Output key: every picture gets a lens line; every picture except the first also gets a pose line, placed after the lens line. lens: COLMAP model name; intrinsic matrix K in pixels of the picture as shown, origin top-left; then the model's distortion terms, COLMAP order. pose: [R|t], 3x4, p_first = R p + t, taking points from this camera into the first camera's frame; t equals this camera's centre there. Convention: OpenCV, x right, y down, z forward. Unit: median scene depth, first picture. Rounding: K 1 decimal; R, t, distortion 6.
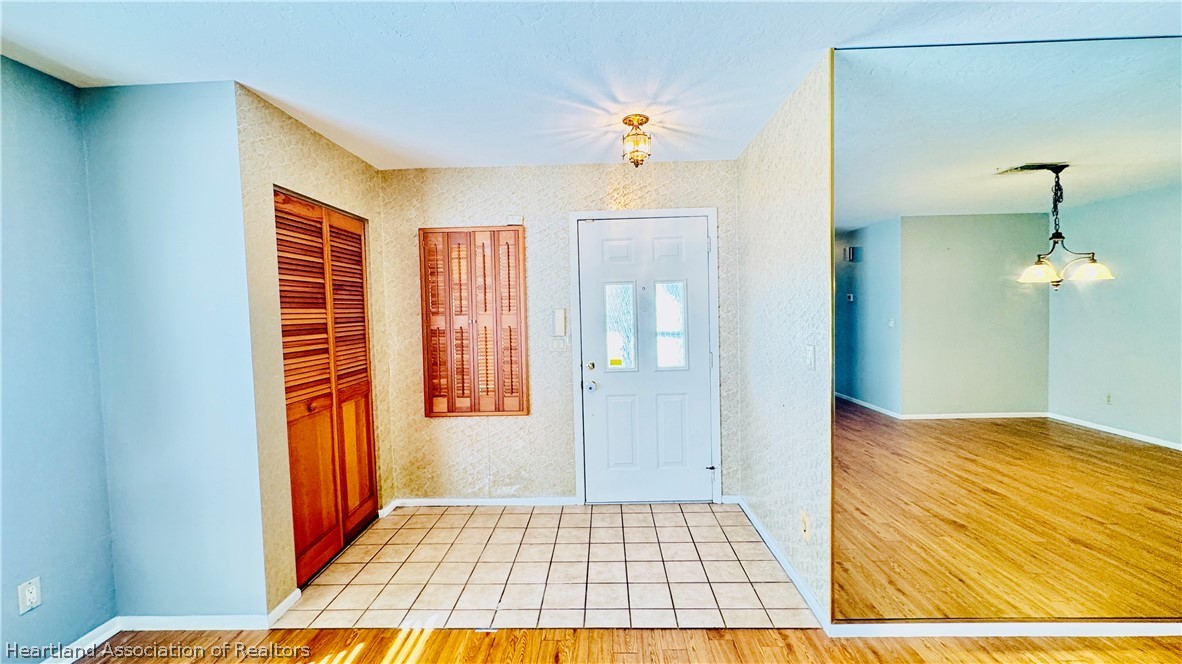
lens RADIAL K [[468.9, 0, 591.4], [0, 468.9, 328.8], [0, 0, 1]] dist [-0.006003, 0.000019]
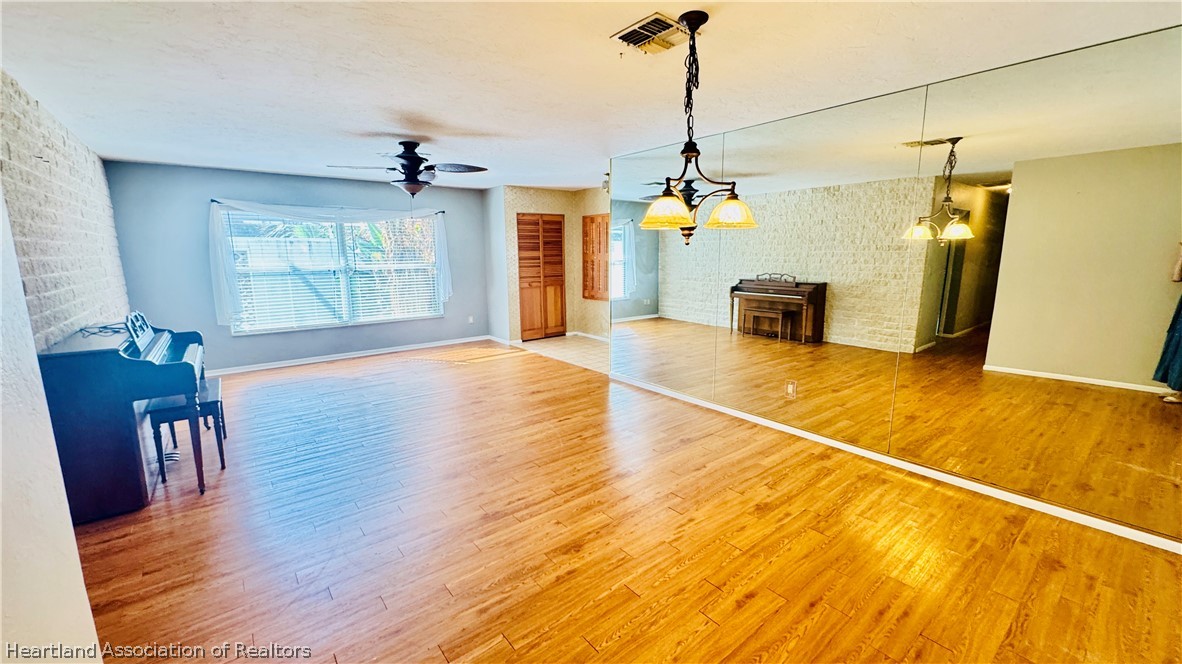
lens RADIAL K [[468.9, 0, 589.1], [0, 468.9, 333.7], [0, 0, 1]] dist [-0.006003, 0.000019]
pose [[0.649171, 0.154620, -0.744762, 1.650104], [-0.042668, 0.984982, 0.167300, -0.034846], [0.759445, -0.076829, 0.646019, -0.579805]]
